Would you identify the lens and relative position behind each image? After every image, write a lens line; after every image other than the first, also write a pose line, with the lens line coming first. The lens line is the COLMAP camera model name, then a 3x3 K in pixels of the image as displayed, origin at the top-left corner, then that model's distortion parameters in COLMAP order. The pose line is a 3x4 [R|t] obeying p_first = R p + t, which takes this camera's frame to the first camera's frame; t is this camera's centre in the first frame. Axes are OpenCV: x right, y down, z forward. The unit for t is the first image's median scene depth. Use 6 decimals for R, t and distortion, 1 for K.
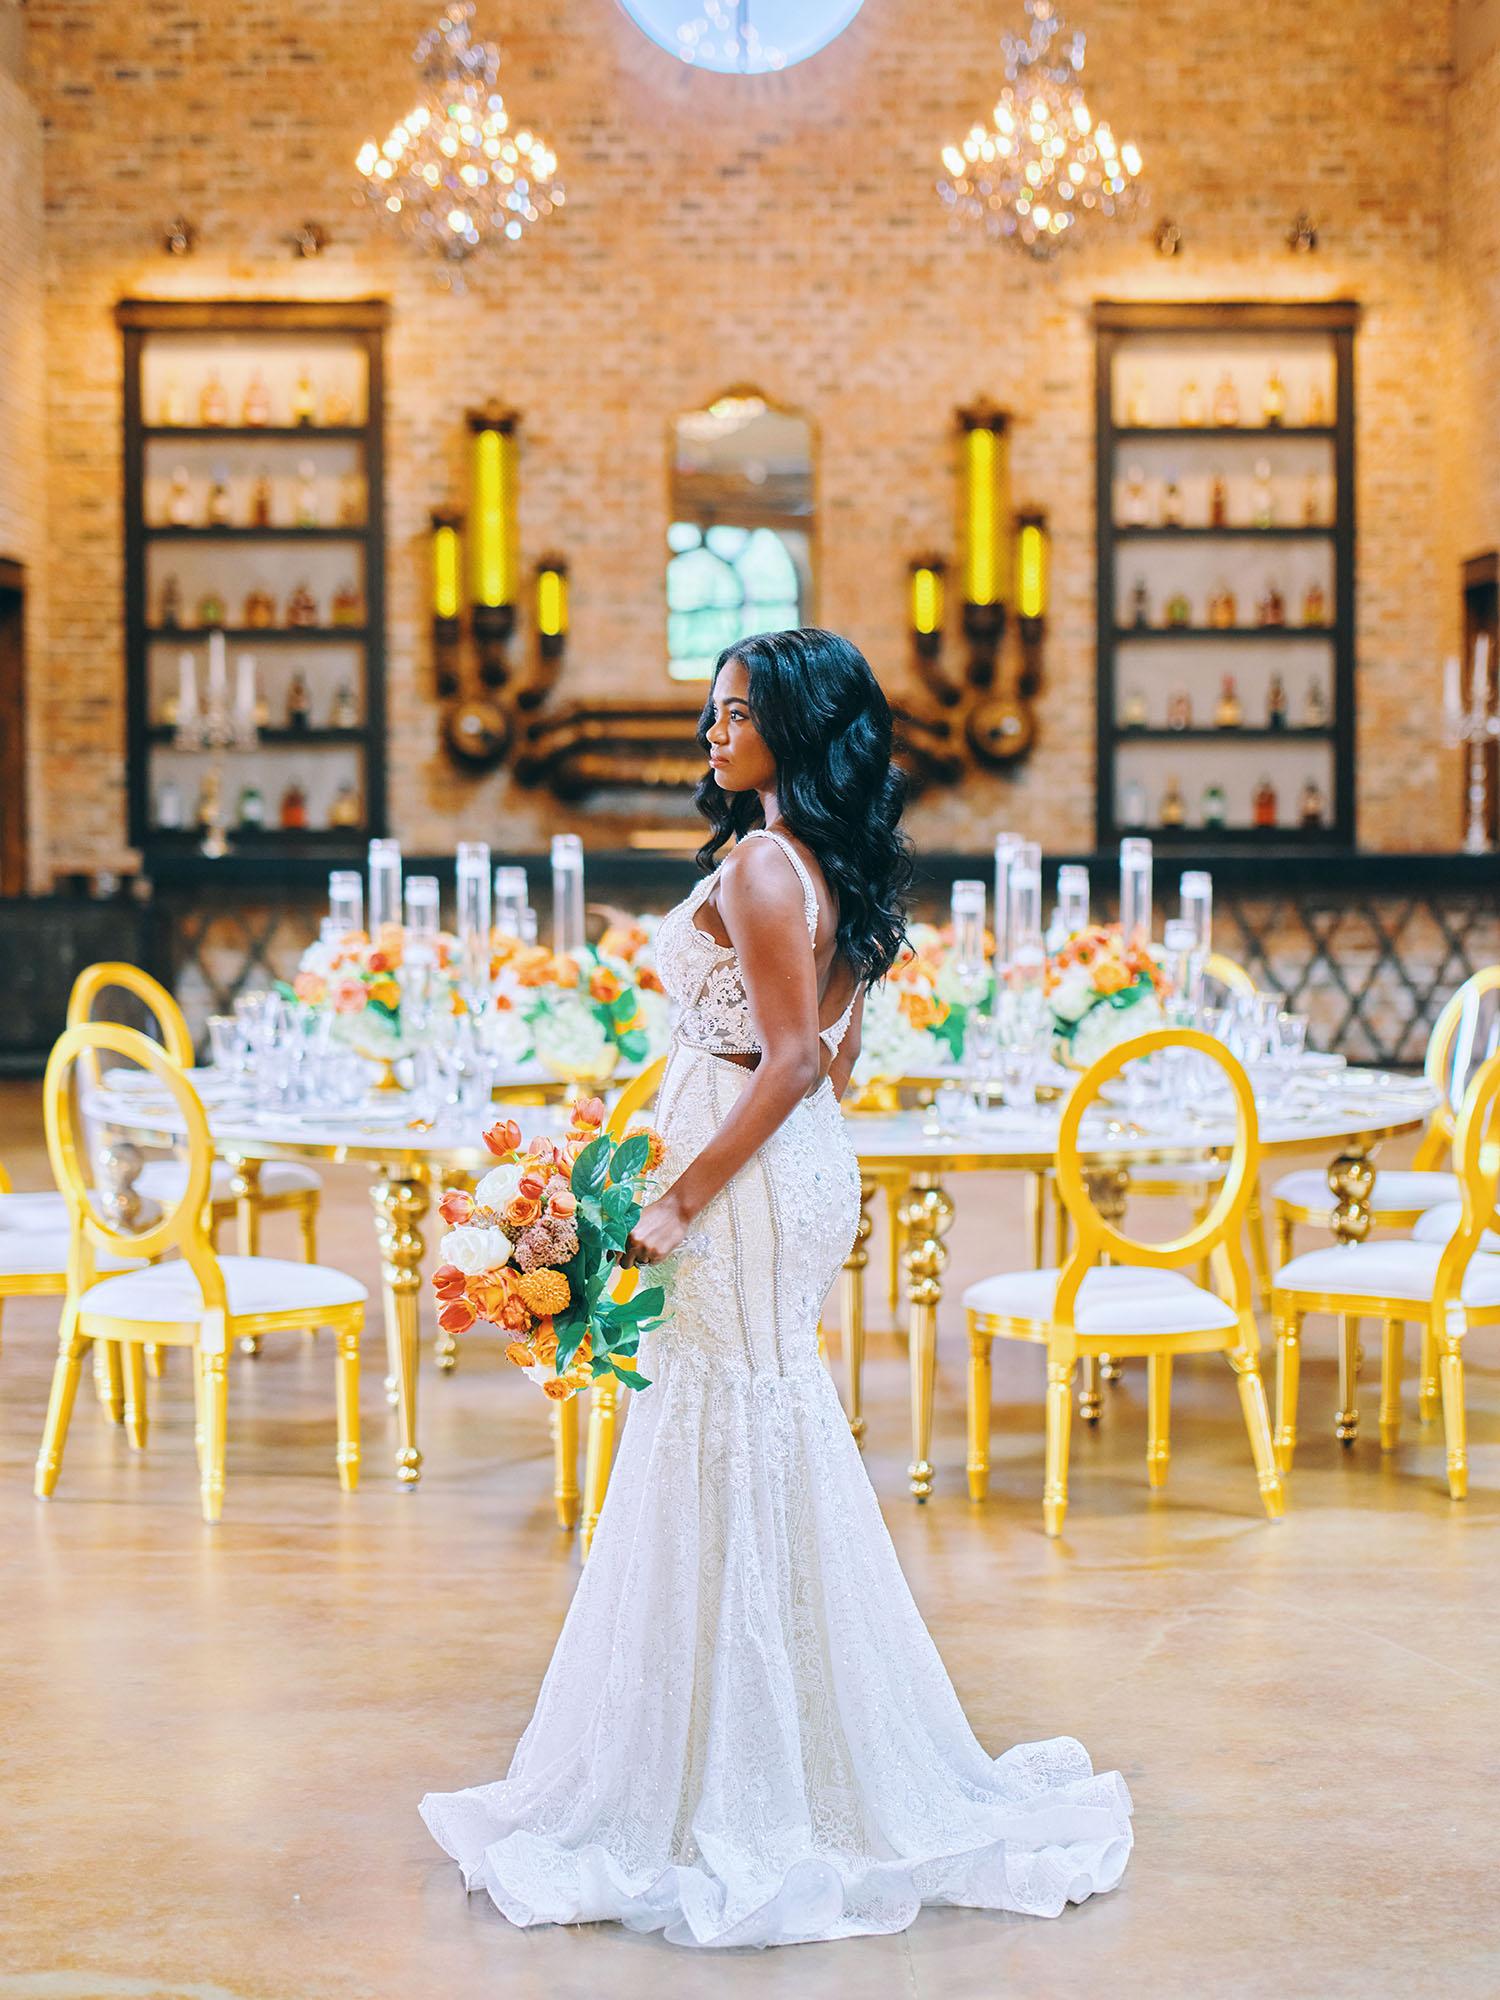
lens RADIAL K [[4057.4, 0, 750.0], [0, 4057.4, 1000.0], [0, 0, 1]] dist [-0.067080, 0.228726]
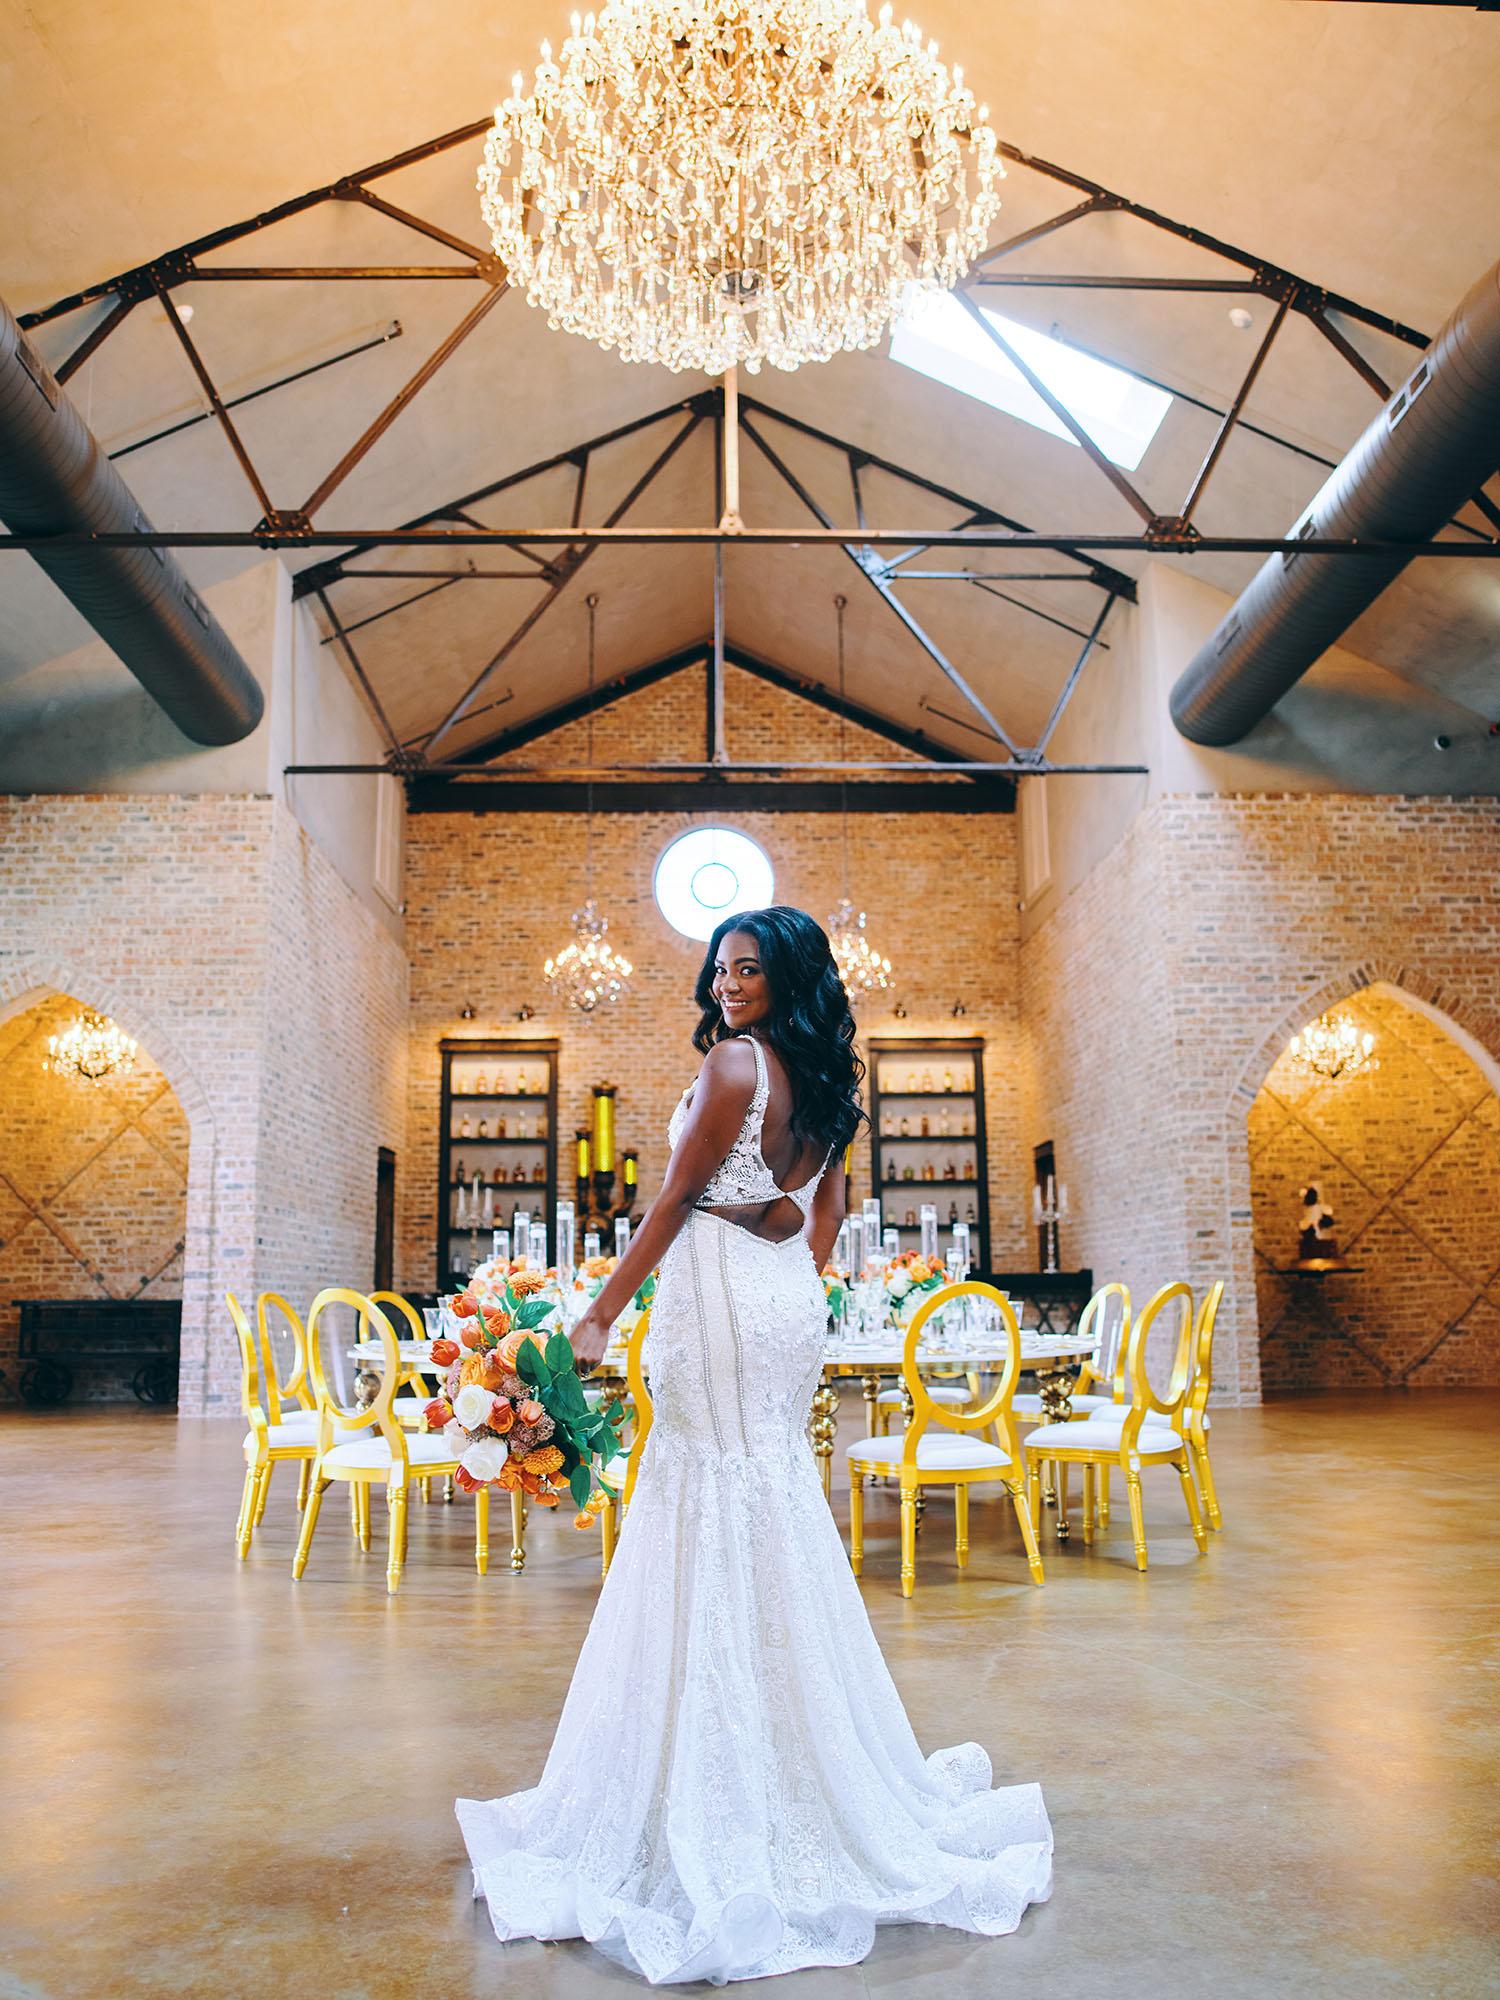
lens RADIAL K [[1617.1, 0, 750.0], [0, 1617.1, 1000.0], [0, 0, 1]] dist [-0.086037, 0.069441]
pose [[0.999794, -0.004476, 0.019805, -0.000011], [0.008905, 0.973242, -0.229611, 0.015300], [-0.018248, 0.229740, 0.973081, 0.107534]]
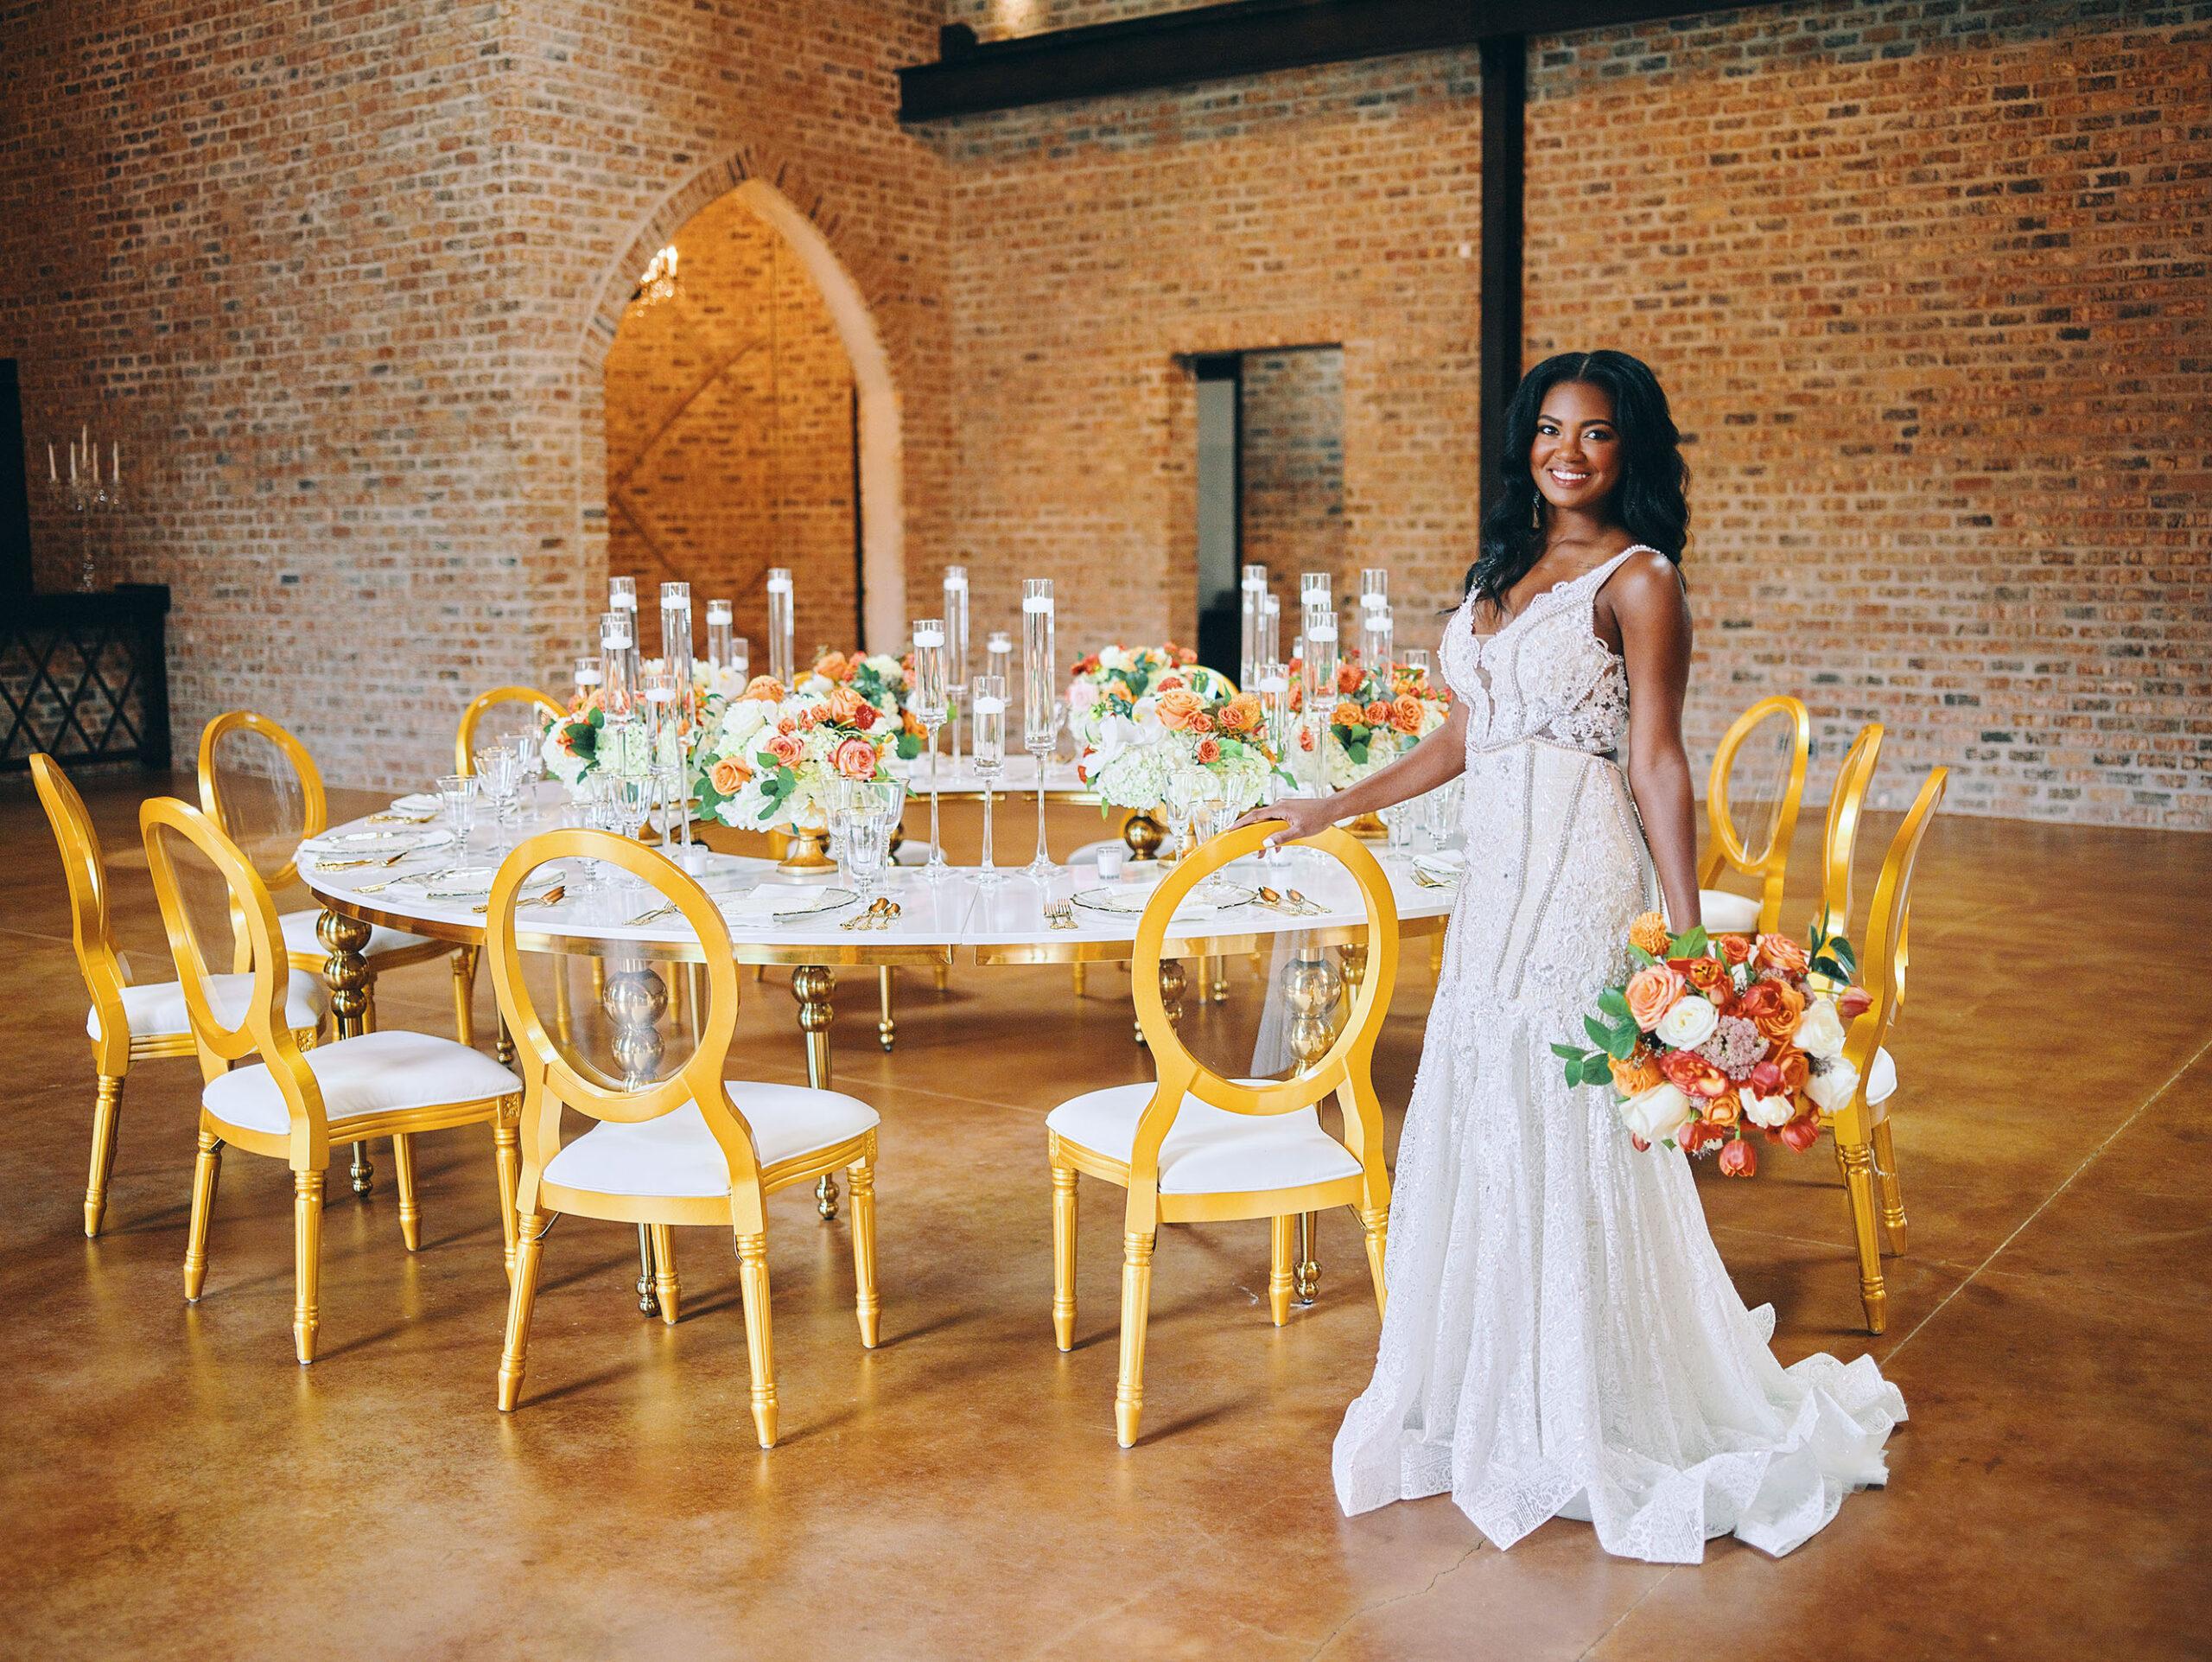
lens RADIAL K [[2272.4, 0, 1104.4], [0, 2272.4, 829.4], [0, 0, 1]] dist [-0.081117, 0.094832]
pose [[0.593686, -0.107326, 0.797508, -0.180592], [0.050267, 0.994077, 0.096359, -0.012256], [-0.803125, -0.017118, 0.595564, 0.268119]]
